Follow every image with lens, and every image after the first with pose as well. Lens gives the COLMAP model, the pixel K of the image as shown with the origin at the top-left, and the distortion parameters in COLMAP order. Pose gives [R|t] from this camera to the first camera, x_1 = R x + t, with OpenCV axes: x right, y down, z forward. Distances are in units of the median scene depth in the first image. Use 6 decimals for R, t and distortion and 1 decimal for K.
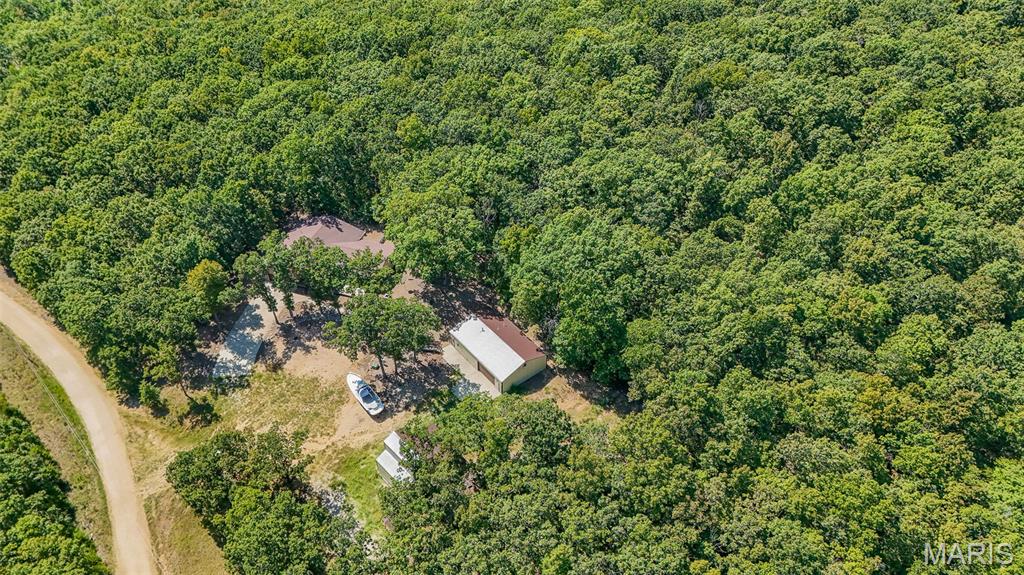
lens RADIAL K [[748.0, 0, 512.0], [0, 748.0, 287.5], [0, 0, 1]] dist [0.080039, -0.084407]
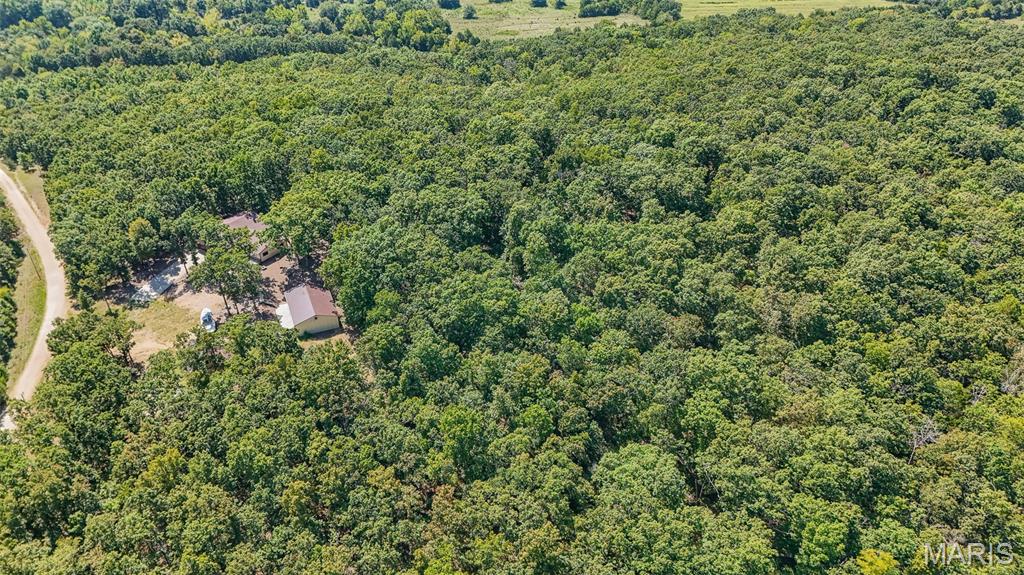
lens RADIAL K [[748.0, 0, 512.0], [0, 748.0, 287.5], [0, 0, 1]] dist [0.080039, -0.084407]
pose [[0.959709, 0.142870, -0.241965, 0.625108], [-0.178524, 0.974988, -0.132394, 0.153160], [0.216998, 0.170256, 0.961210, -0.223976]]
